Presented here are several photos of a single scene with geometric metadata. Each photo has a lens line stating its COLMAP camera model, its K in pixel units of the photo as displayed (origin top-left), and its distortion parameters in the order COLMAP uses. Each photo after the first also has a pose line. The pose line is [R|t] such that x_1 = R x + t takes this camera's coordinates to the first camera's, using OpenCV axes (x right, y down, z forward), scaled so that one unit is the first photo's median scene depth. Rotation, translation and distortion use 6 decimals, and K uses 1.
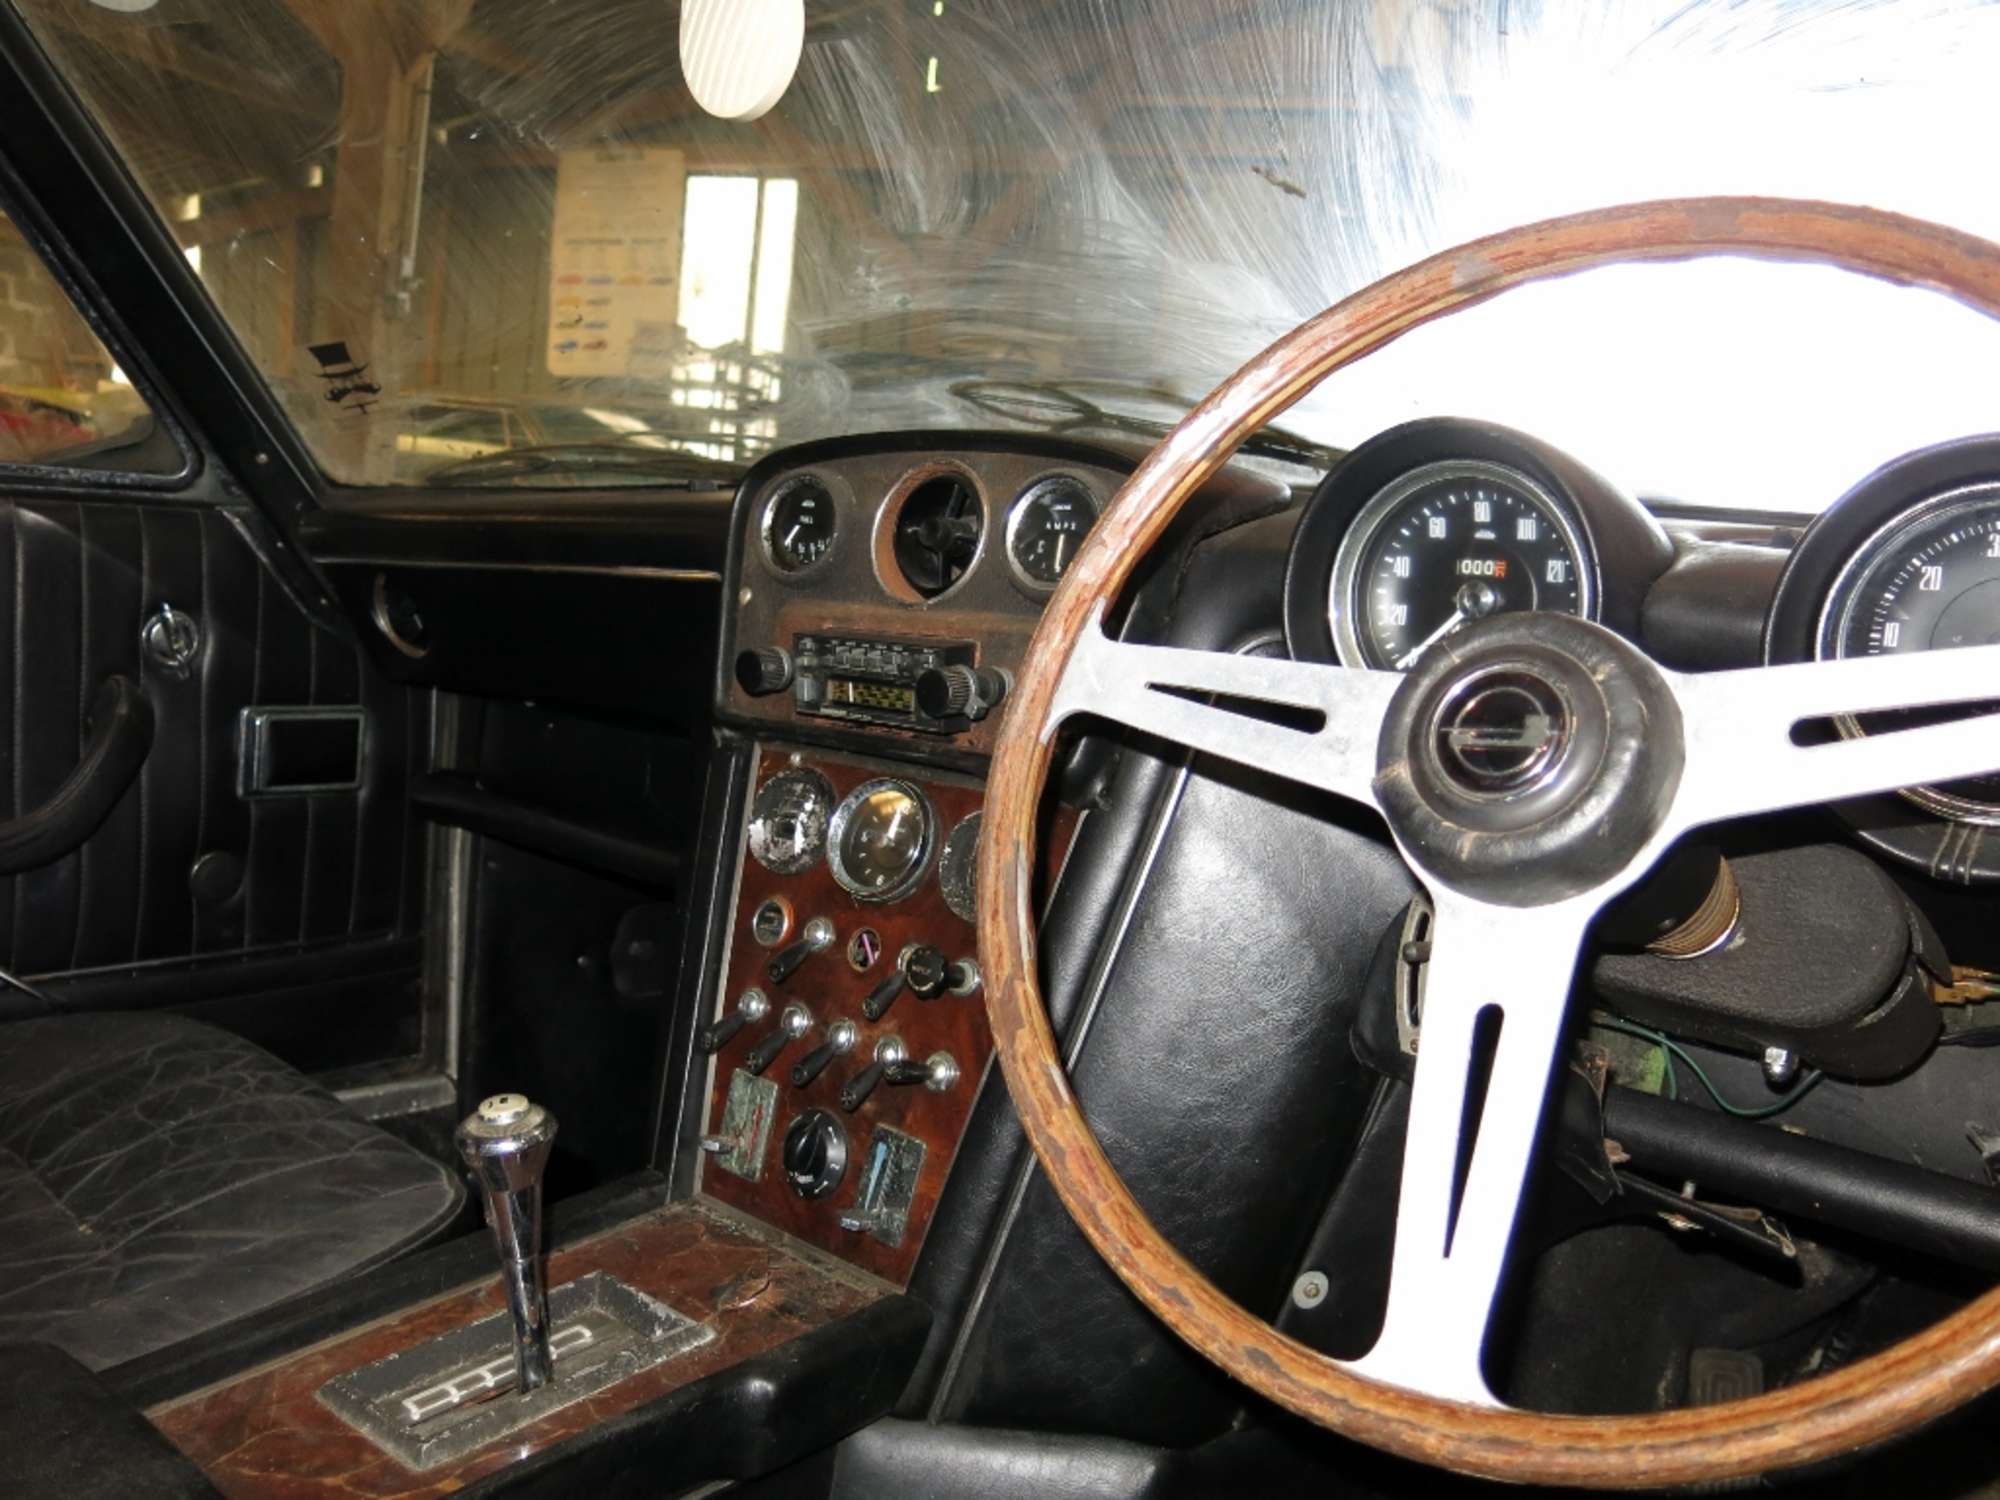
lens RADIAL K [[1674.4, 0, 1000.0], [0, 1674.4, 750.0], [0, 0, 1]] dist [-0.011832, 0.000757]
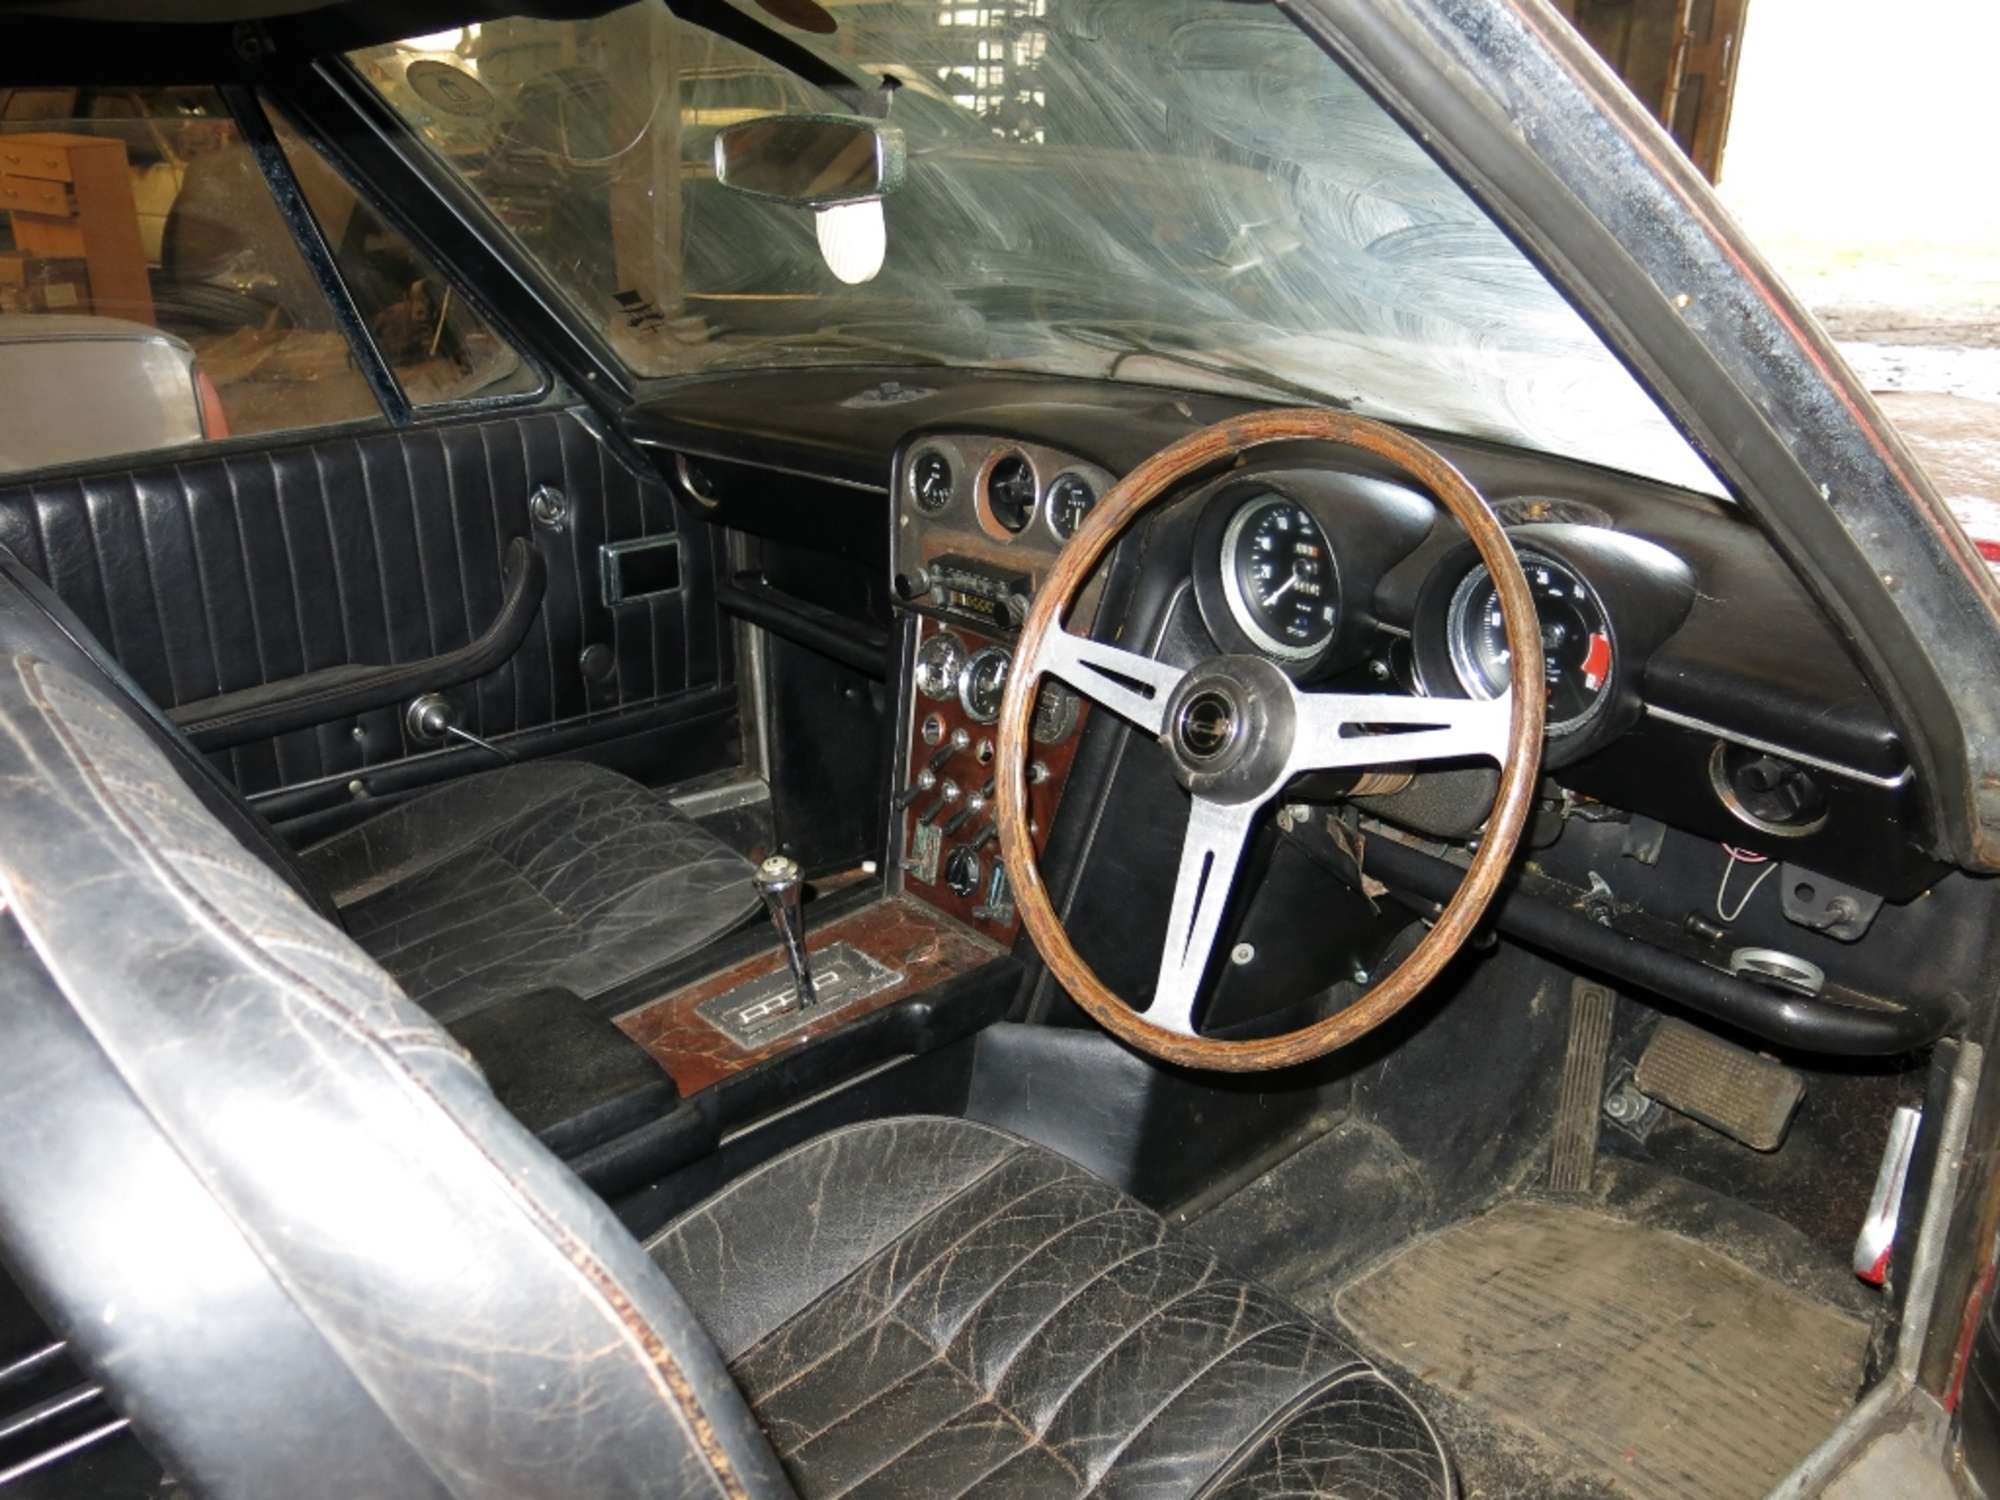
lens RADIAL K [[1646.8, 0, 1000.0], [0, 1646.8, 750.0], [0, 0, 1]] dist [-0.003172, -0.000999]
pose [[0.981988, -0.022101, -0.187648, 0.231827], [0.066522, 0.969988, 0.233875, -0.253369], [0.176848, -0.242145, 0.953987, -0.524710]]
